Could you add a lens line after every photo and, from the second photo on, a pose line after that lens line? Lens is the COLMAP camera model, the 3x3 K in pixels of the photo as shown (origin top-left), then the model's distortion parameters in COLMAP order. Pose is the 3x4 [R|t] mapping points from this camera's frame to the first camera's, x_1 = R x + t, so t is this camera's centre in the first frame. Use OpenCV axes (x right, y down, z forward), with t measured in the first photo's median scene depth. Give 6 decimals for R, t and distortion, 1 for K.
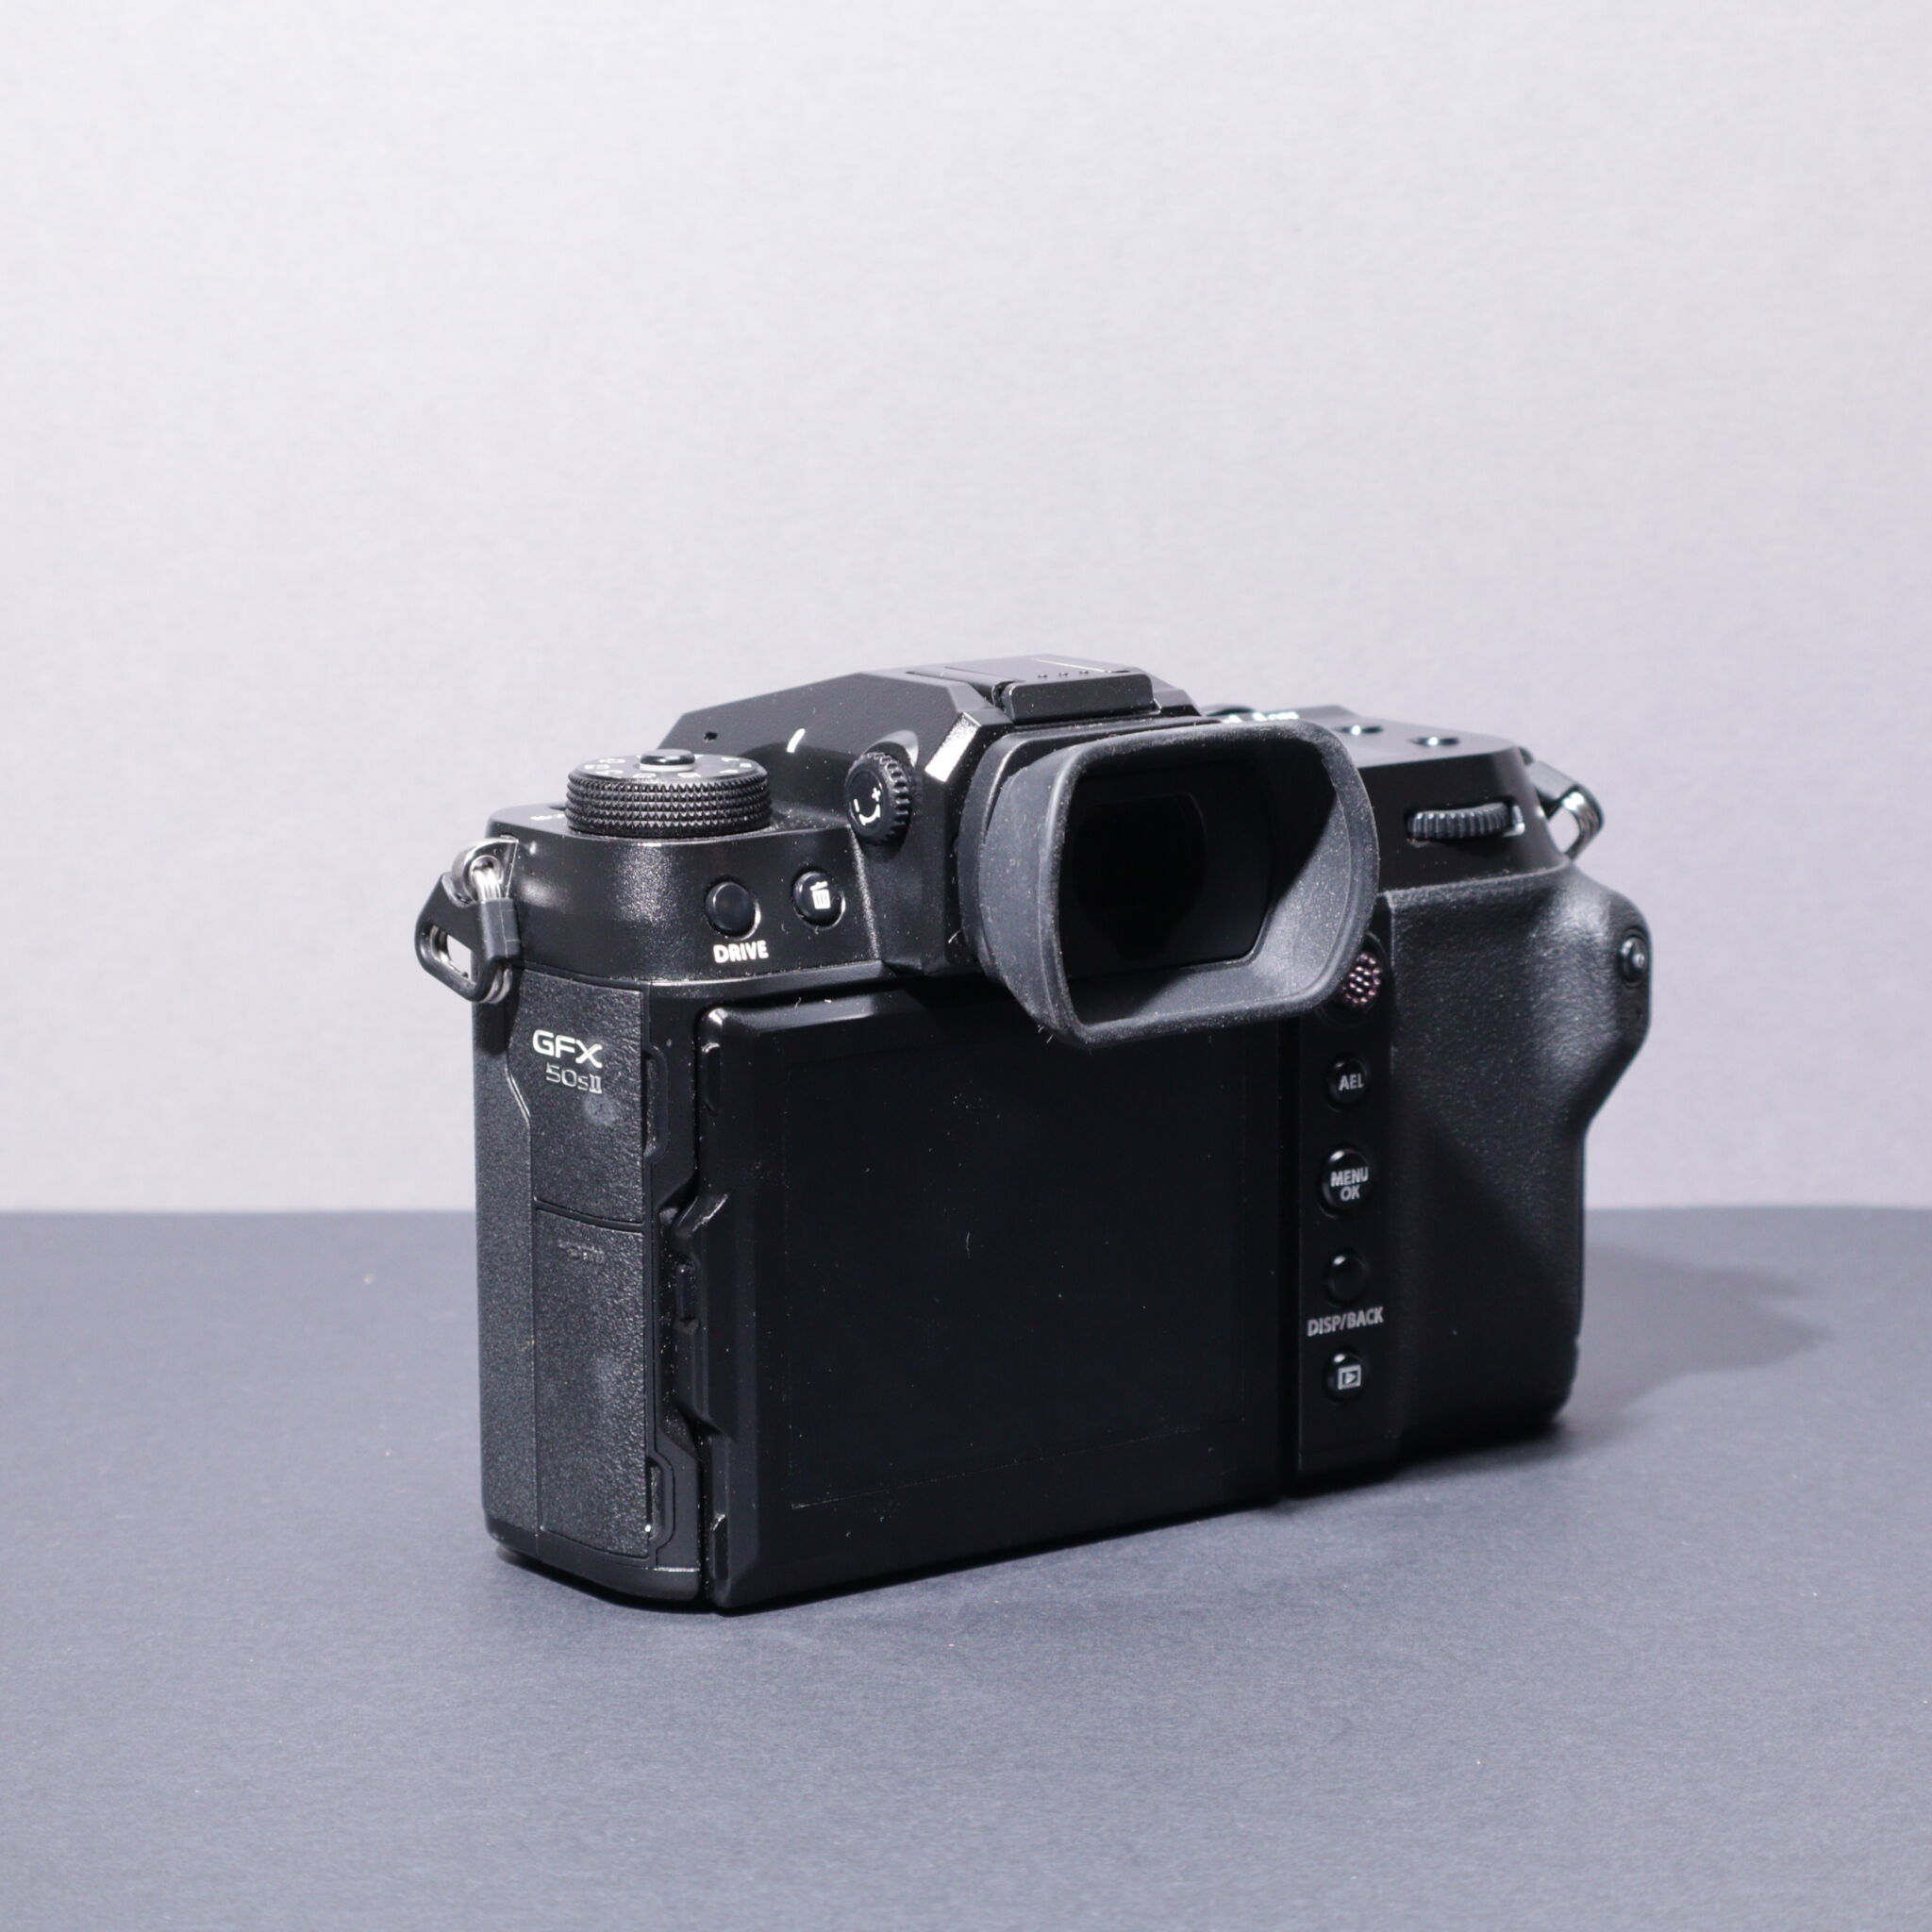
lens RADIAL K [[5788.5, 0, 966.0], [0, 5788.5, 966.0], [0, 0, 1]] dist [0.021186, 0.066710]
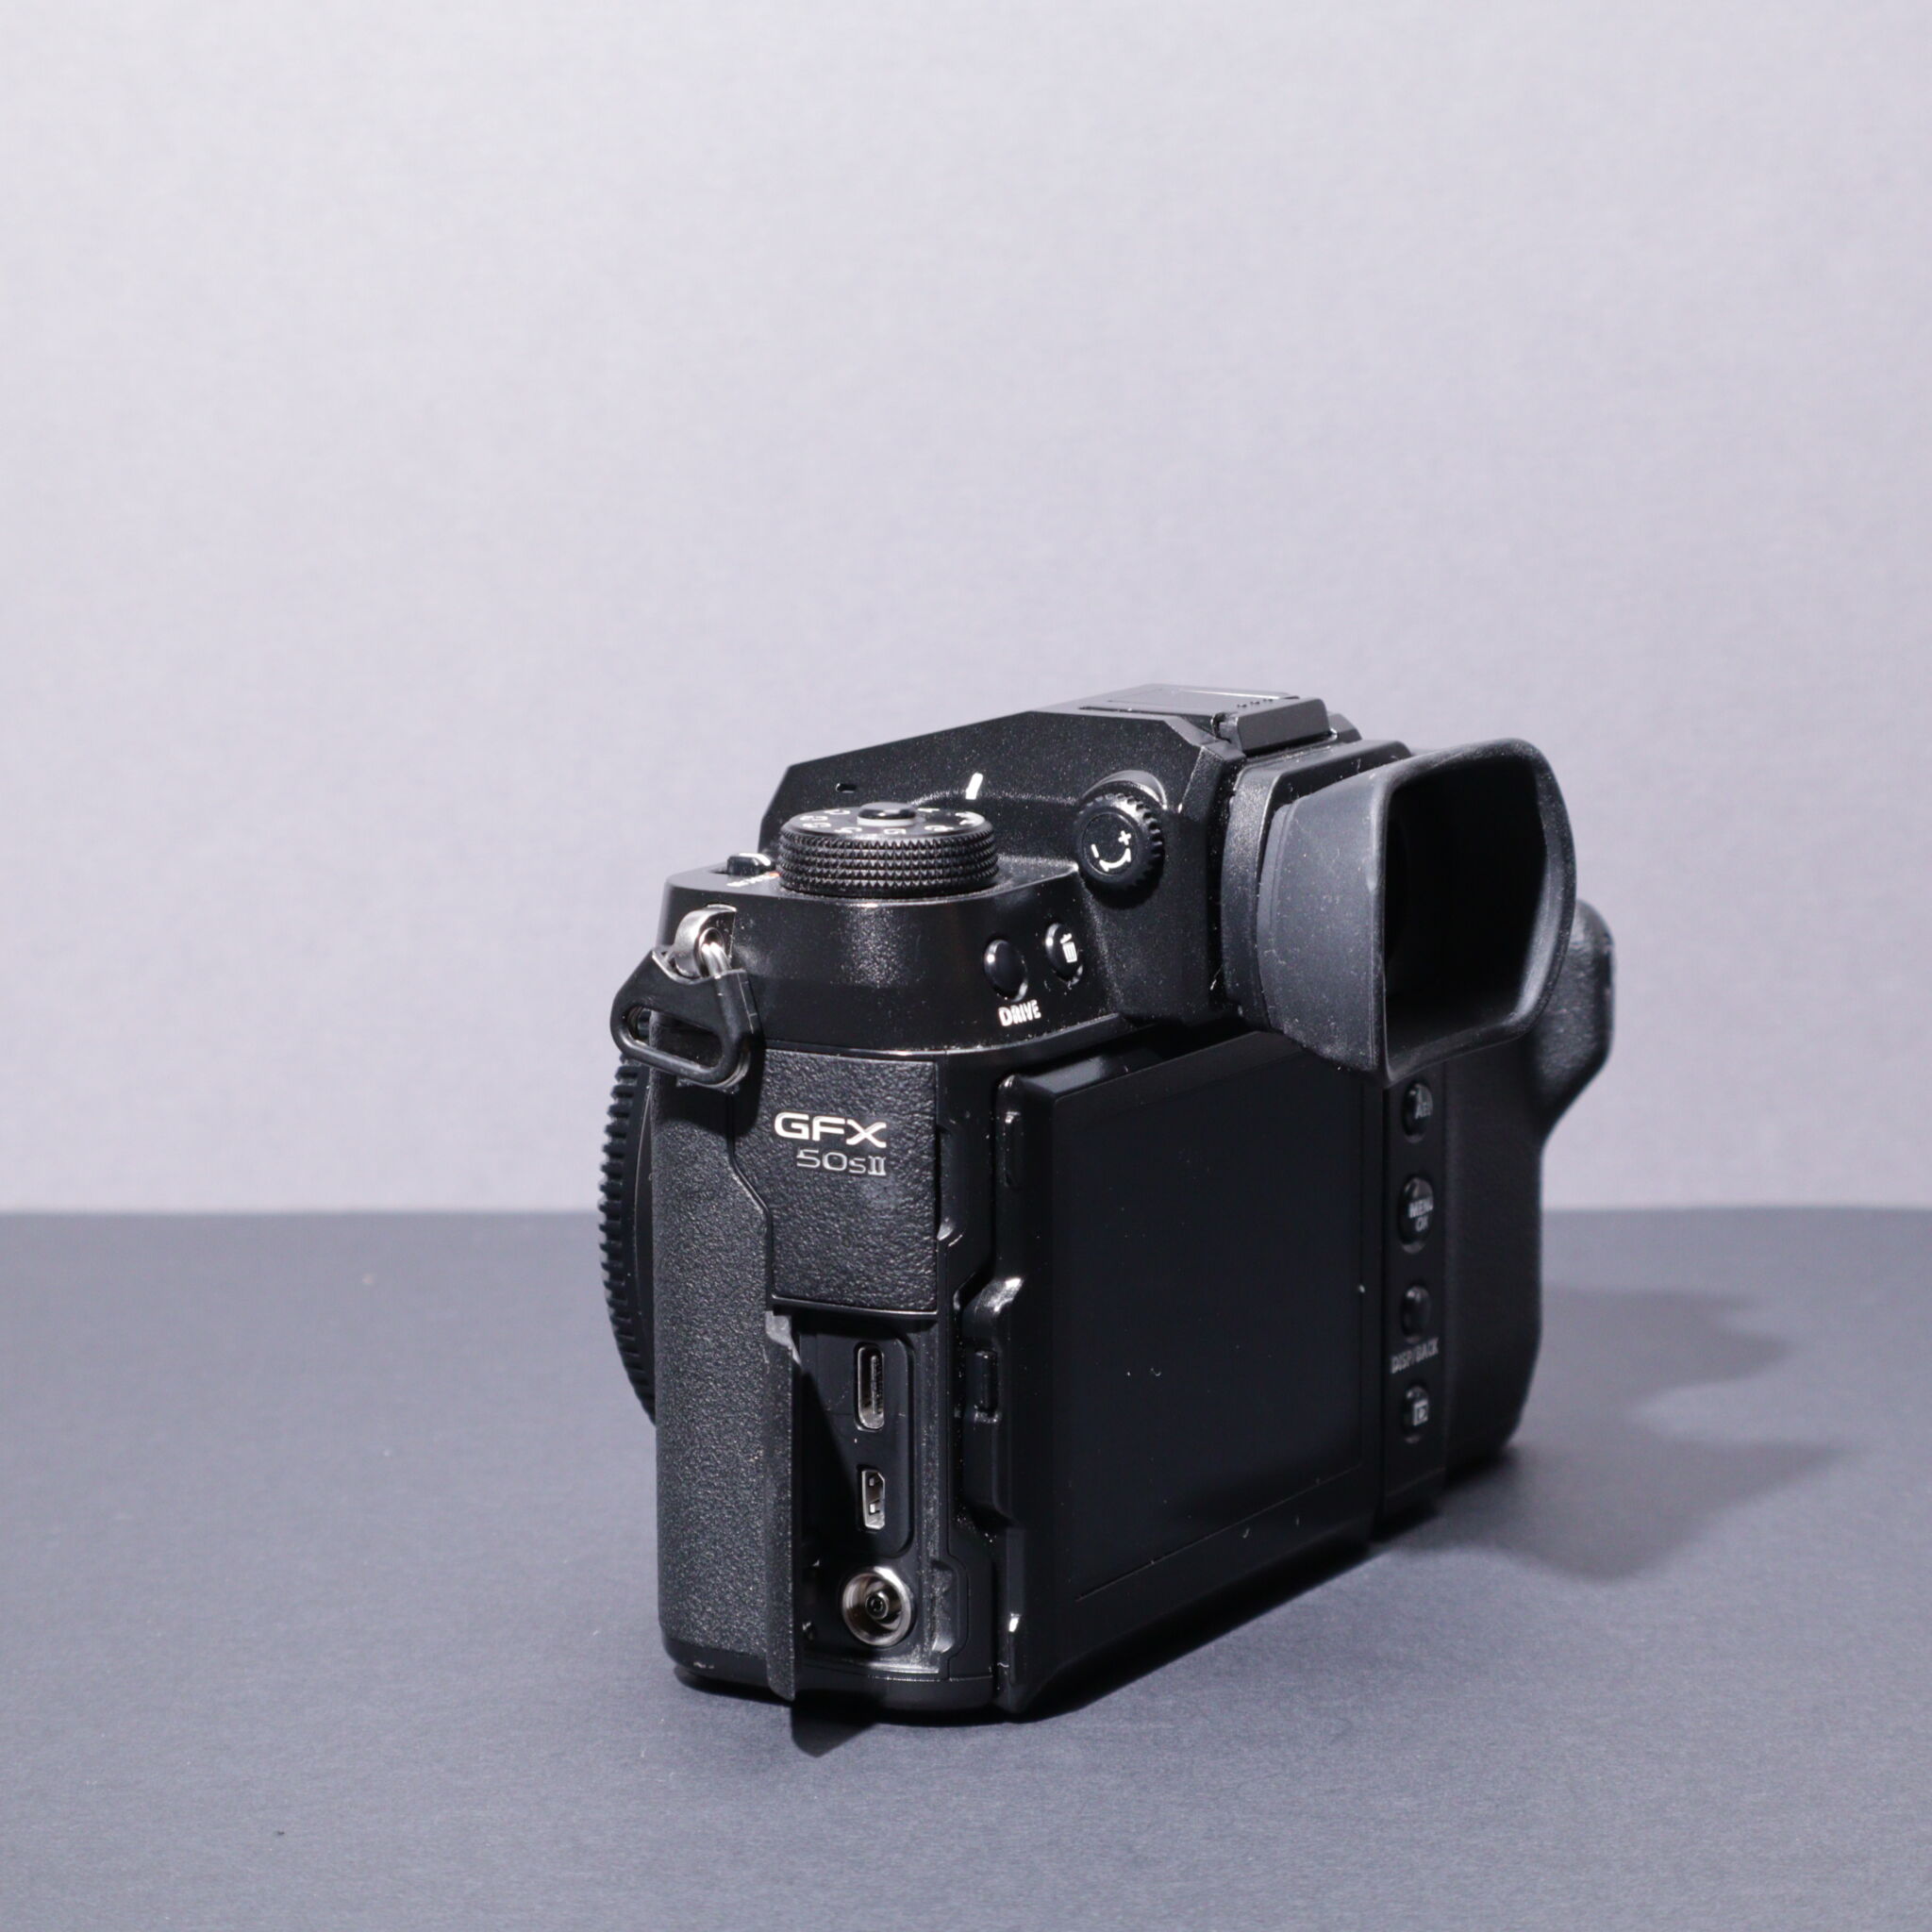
lens RADIAL K [[5788.5, 0, 966.0], [0, 5788.5, 966.0], [0, 0, 1]] dist [0.021186, 0.066710]
pose [[0.926046, -0.062209, 0.372248, -0.391291], [0.063872, 0.997927, 0.007877, -0.017801], [-0.371967, 0.016482, 0.928100, 0.132436]]
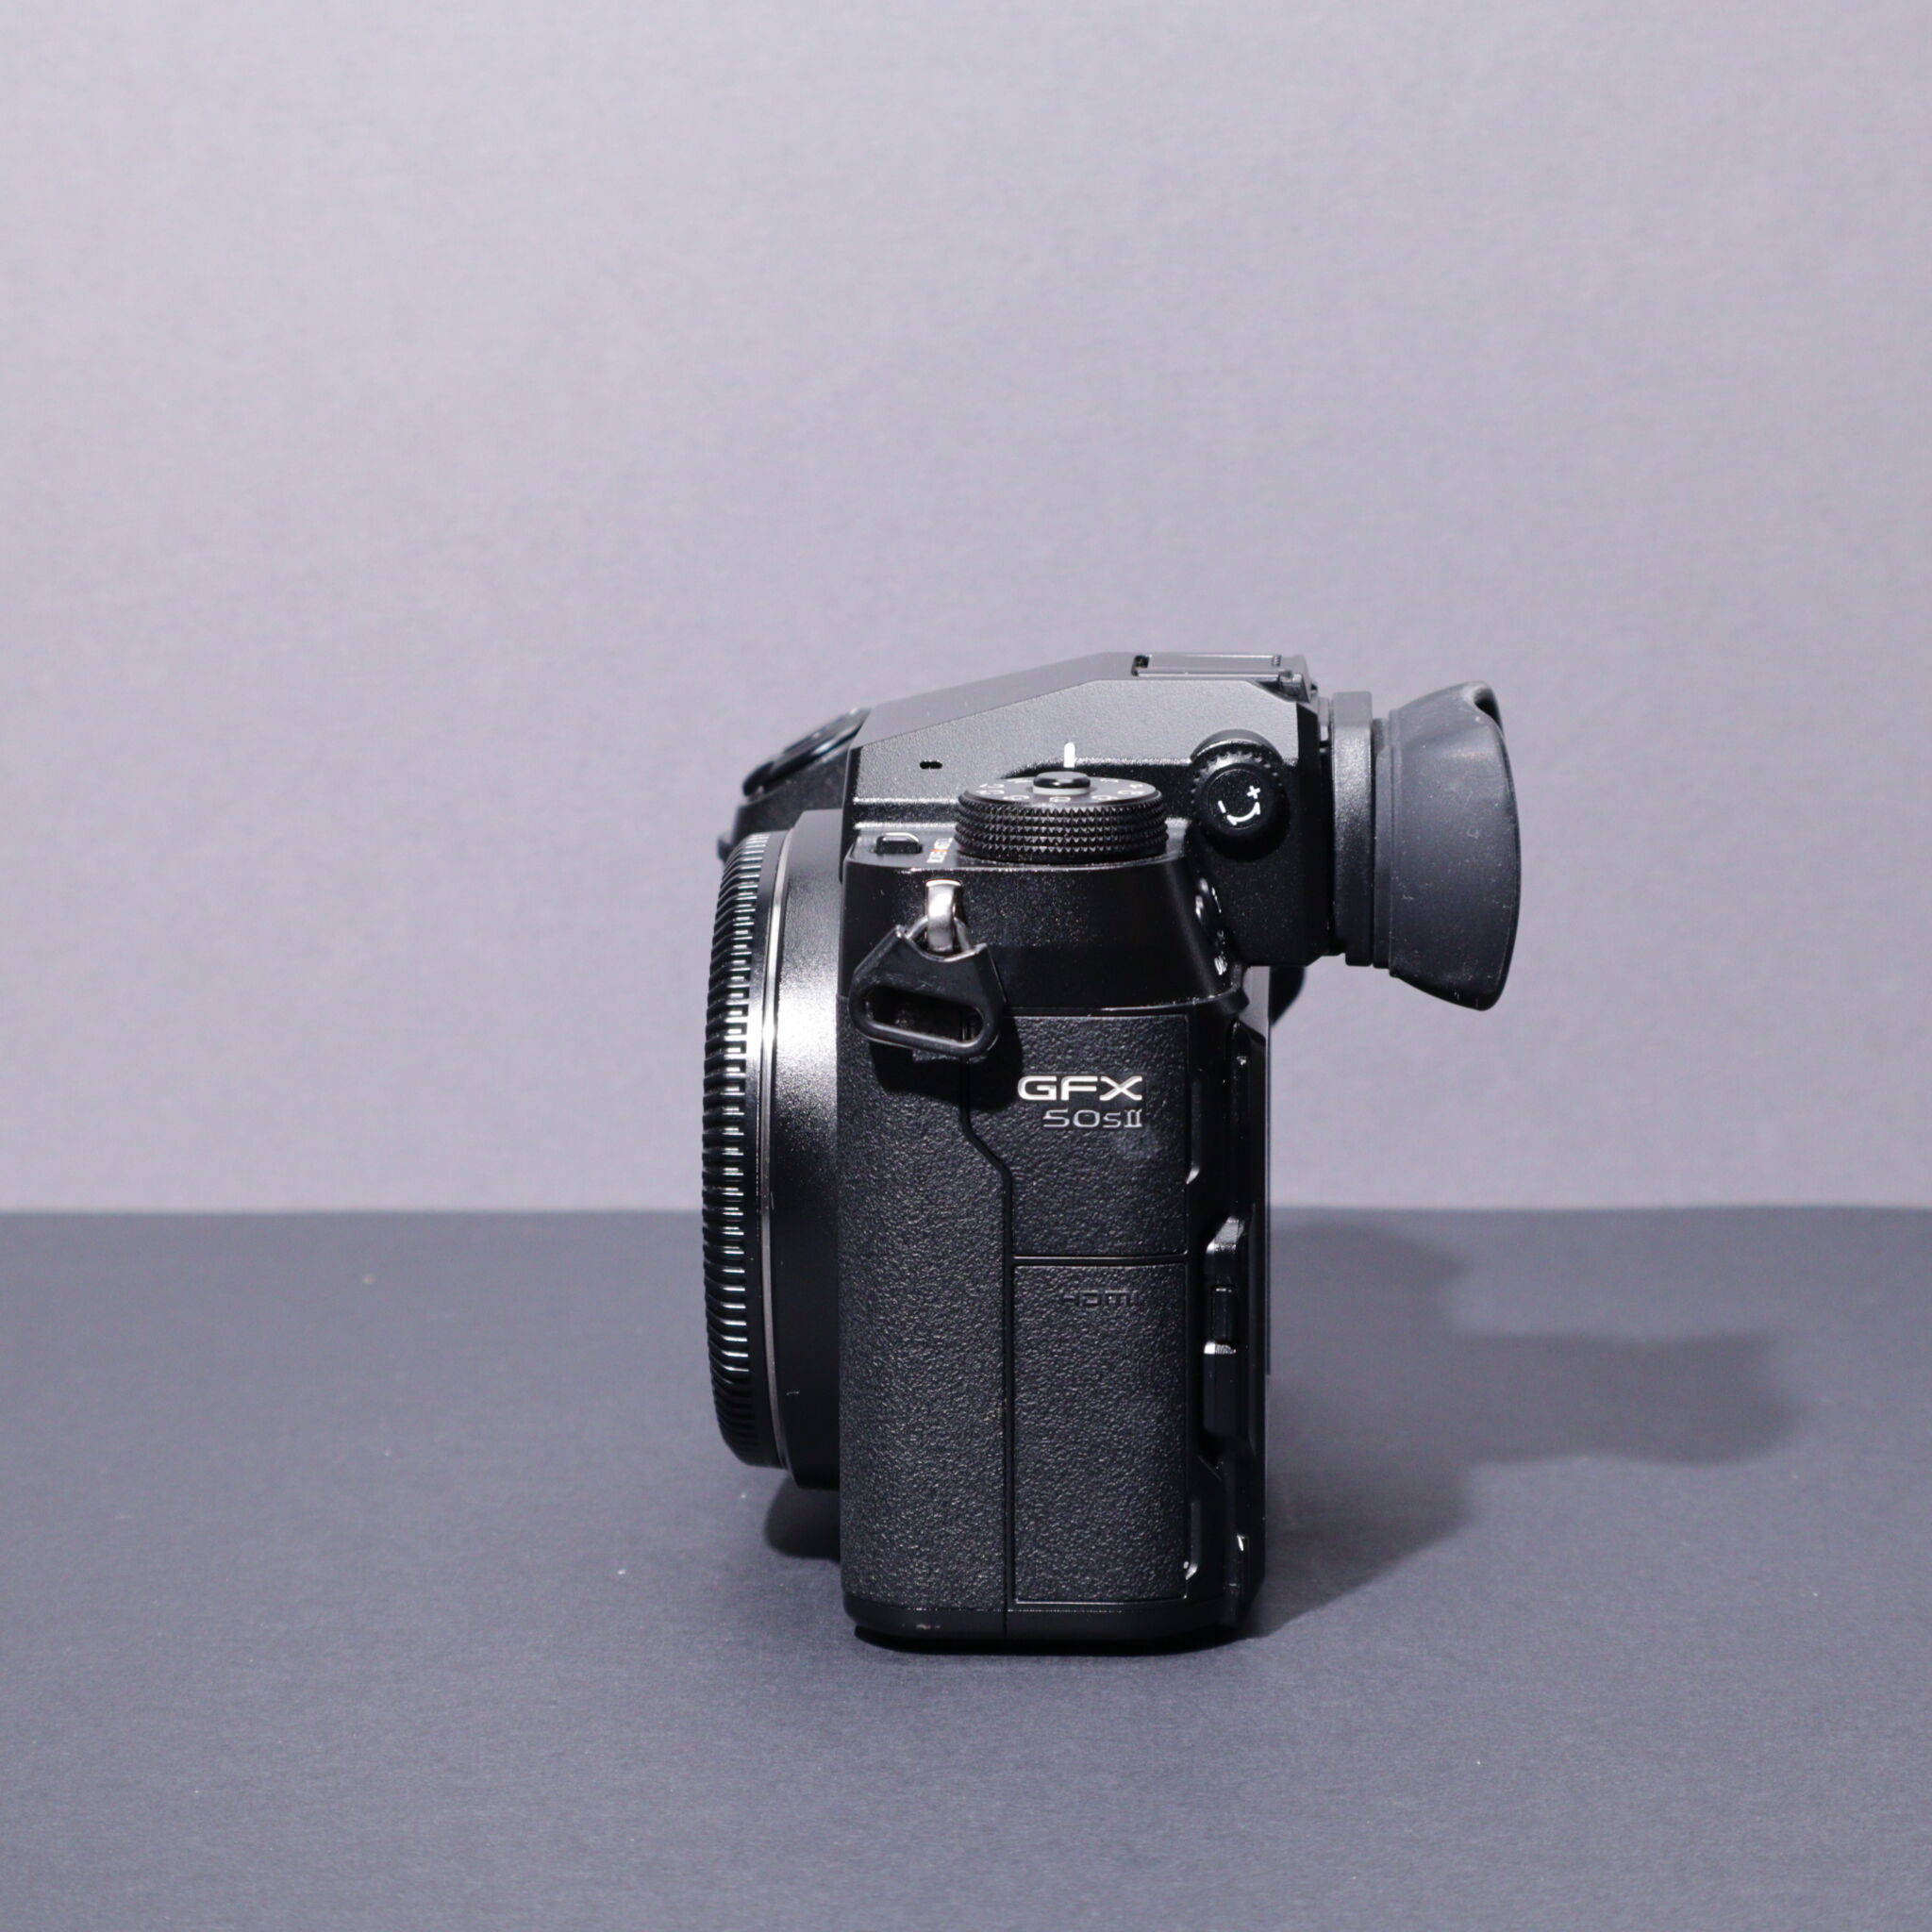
lens RADIAL K [[5788.5, 0, 966.0], [0, 5788.5, 966.0], [0, 0, 1]] dist [0.021186, 0.066710]
pose [[0.641921, -0.123128, 0.756820, -0.801747], [0.128515, 0.990337, 0.052115, -0.058069], [-0.755924, 0.063809, 0.651542, 0.389290]]
